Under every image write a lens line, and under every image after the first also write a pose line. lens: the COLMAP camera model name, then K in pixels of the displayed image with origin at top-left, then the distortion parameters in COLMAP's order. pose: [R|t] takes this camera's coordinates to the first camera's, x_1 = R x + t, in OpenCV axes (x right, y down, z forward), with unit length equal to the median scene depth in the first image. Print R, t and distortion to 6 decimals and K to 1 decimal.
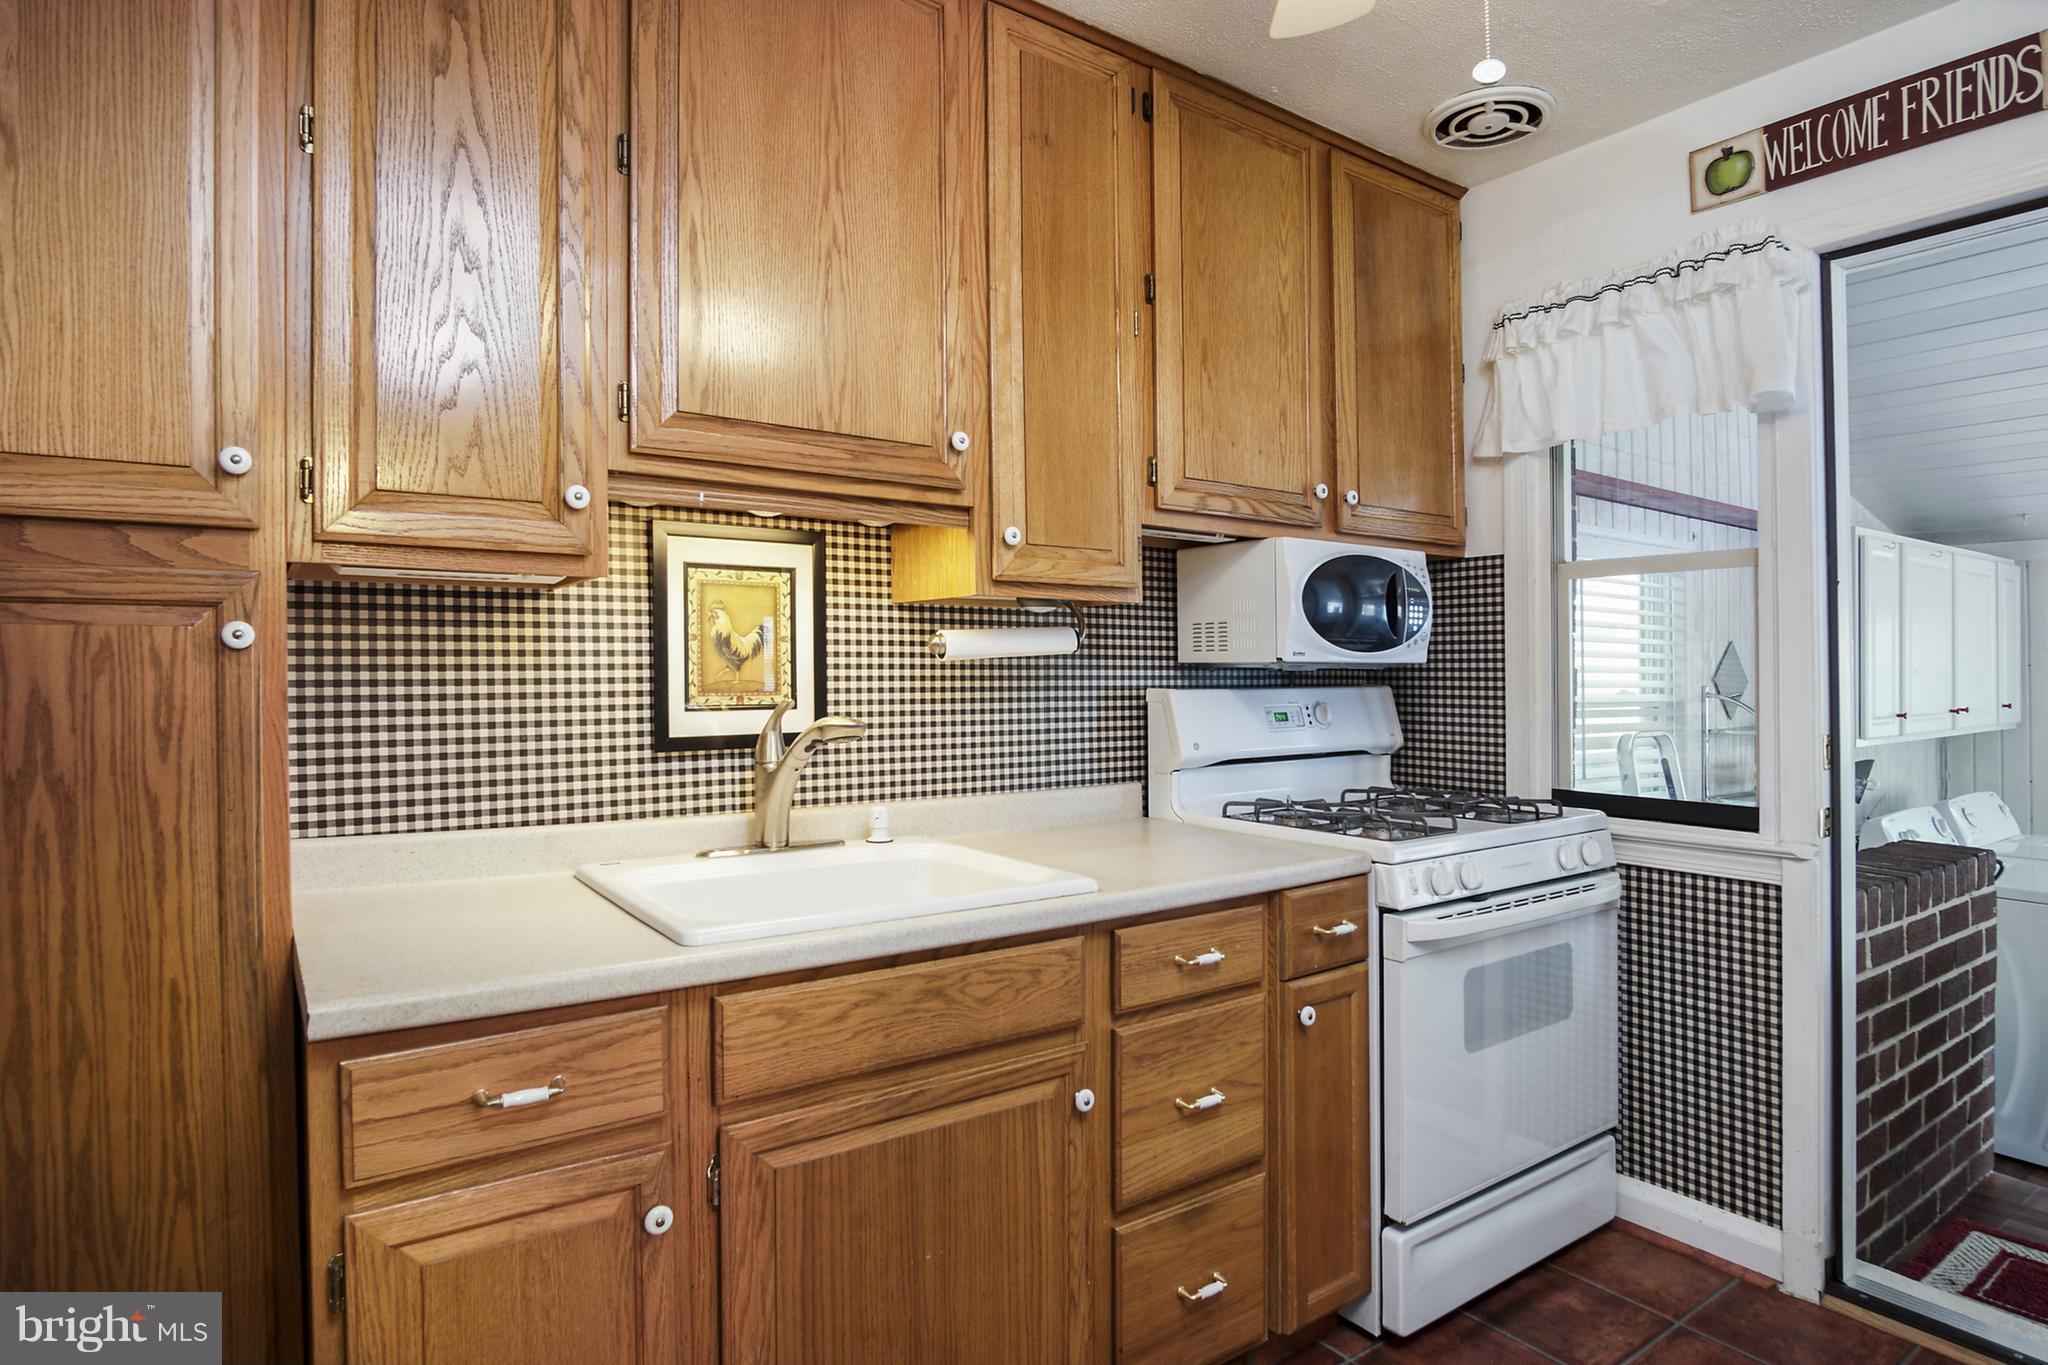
lens RADIAL K [[1095.0, 0, 1022.3], [0, 1095.0, 670.2], [0, 0, 1]] dist [-0.005791, -0.000289]
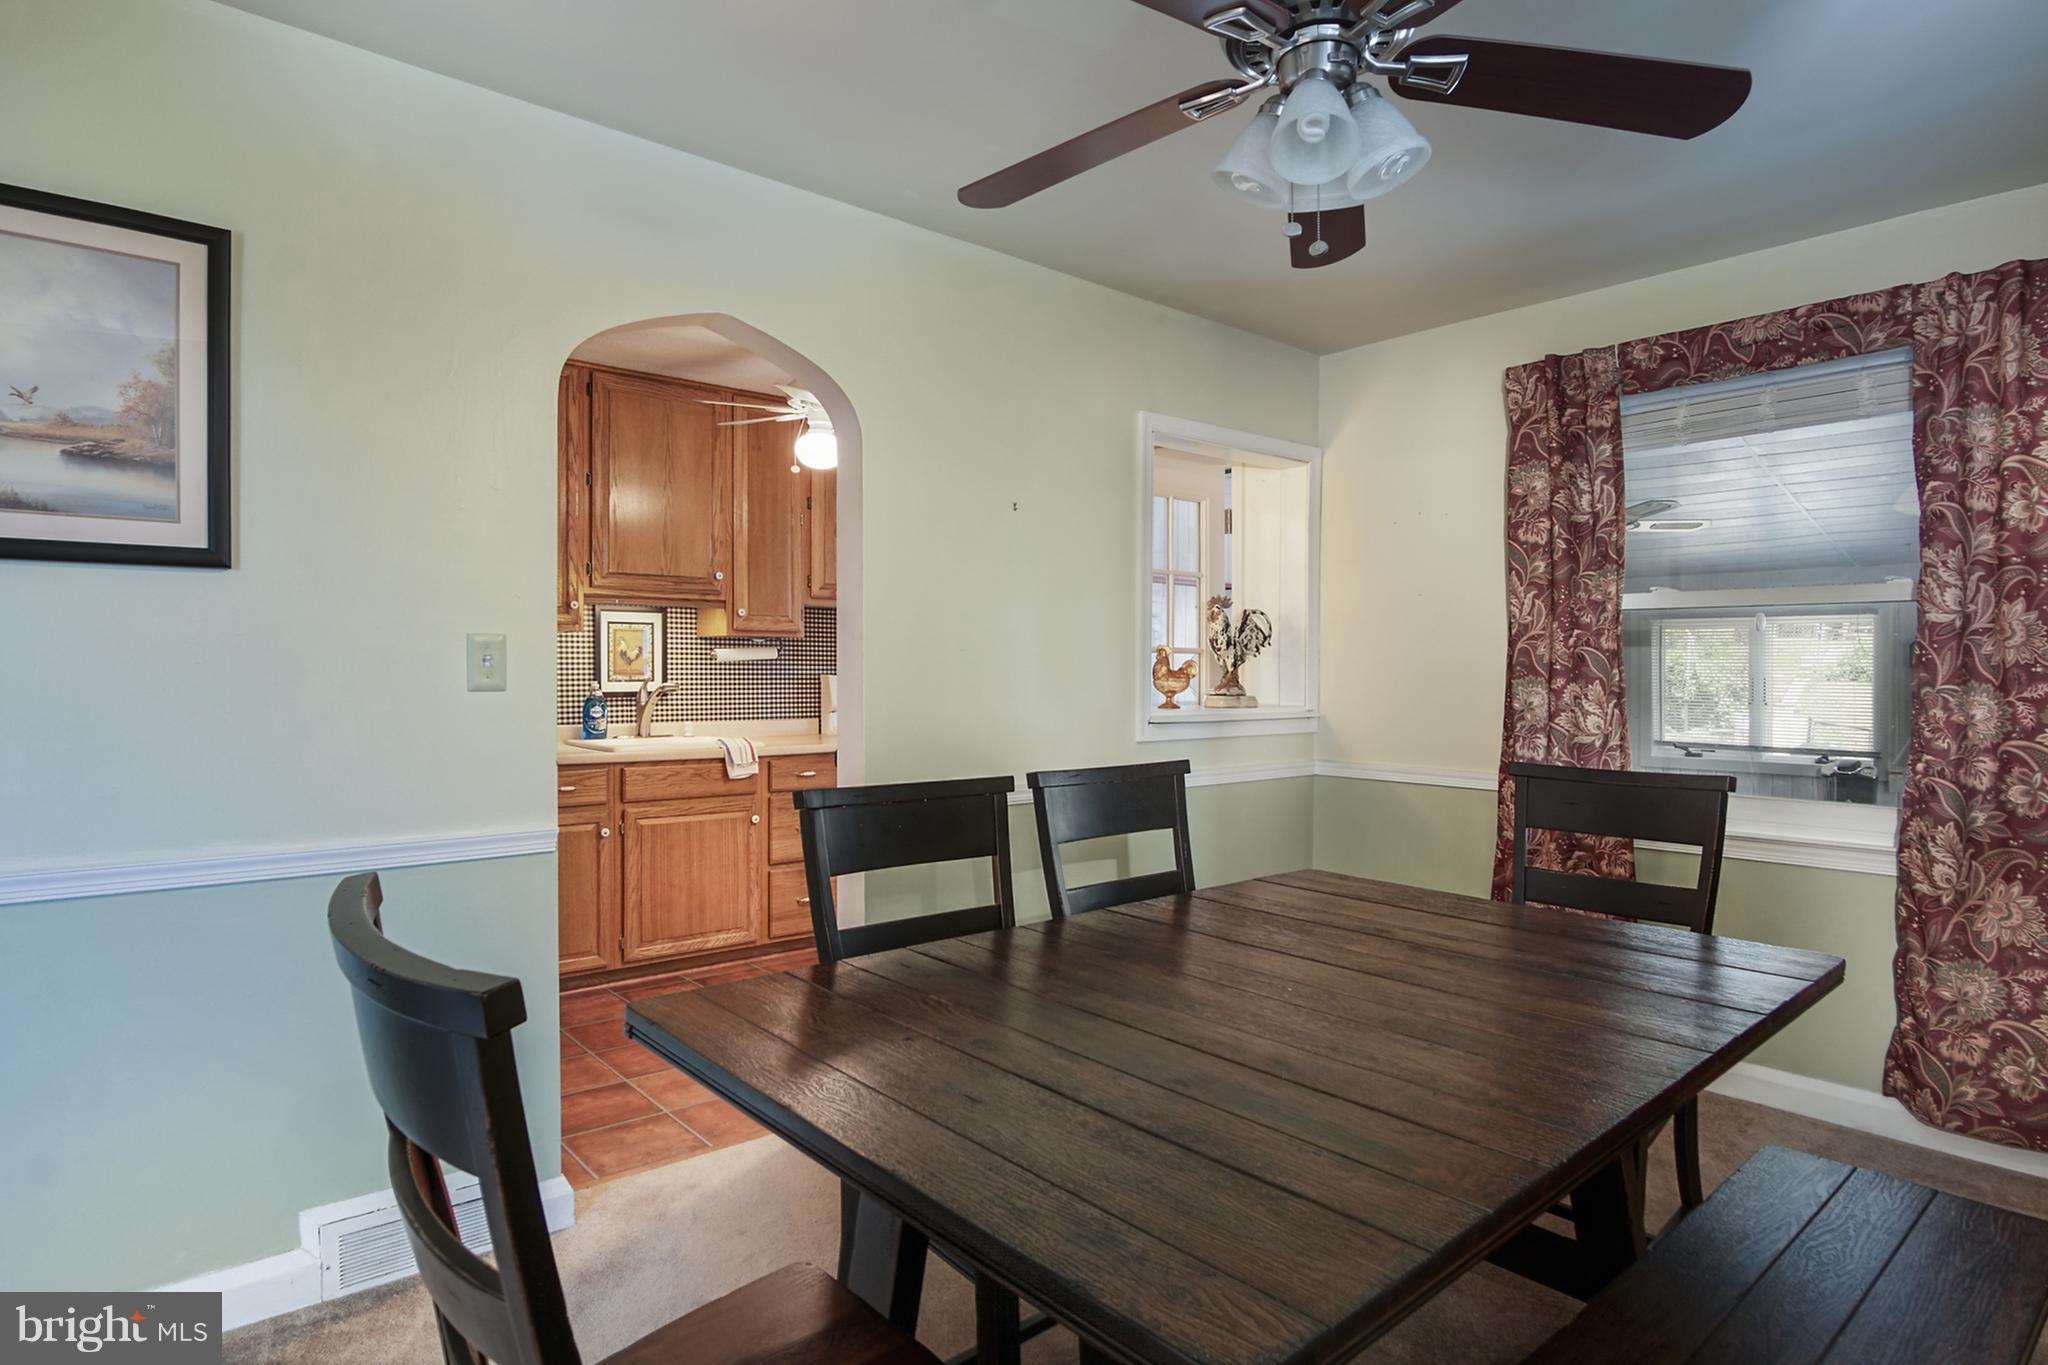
lens RADIAL K [[1095.0, 0, 988.4], [0, 1095.0, 662.5], [0, 0, 1]] dist [-0.005791, -0.000289]
pose [[0.997482, 0.005238, 0.070721, 0.375407], [-0.004943, 0.999978, -0.004348, 0.000910], [-0.070743, 0.003988, 0.997487, -1.527533]]
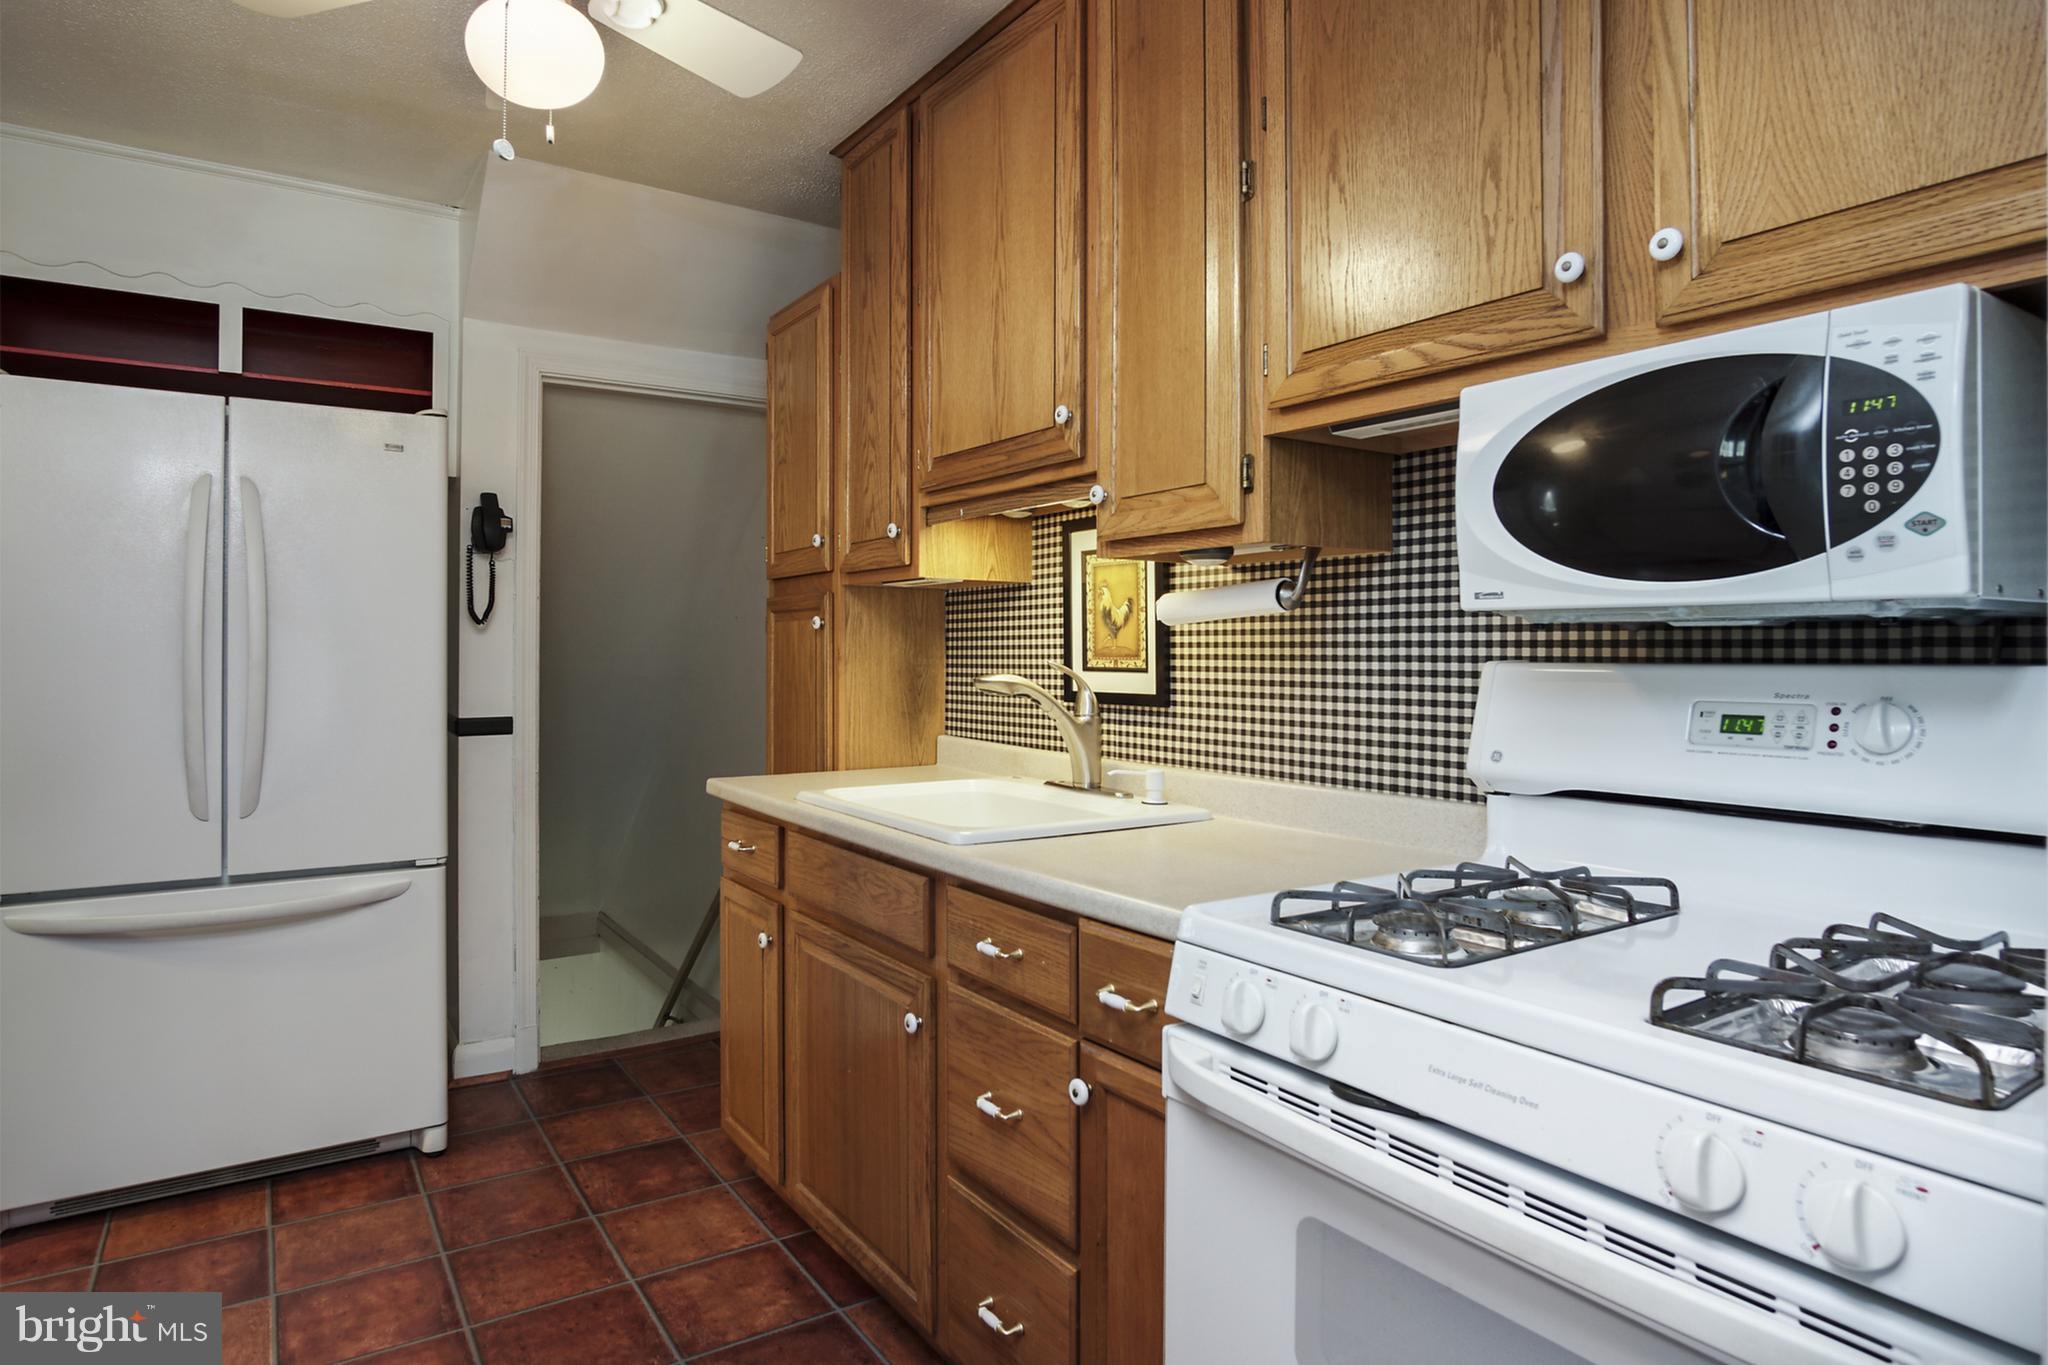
lens RADIAL K [[1184.5, 0, 1022.2], [0, 1184.5, 678.5], [0, 0, 1]] dist [-0.022510, -0.000310]
pose [[-0.038595, 0.021297, -0.999028, 1.024819], [-0.004772, 0.999758, 0.021497, 0.017142], [0.999244, 0.005597, -0.038484, 0.960869]]
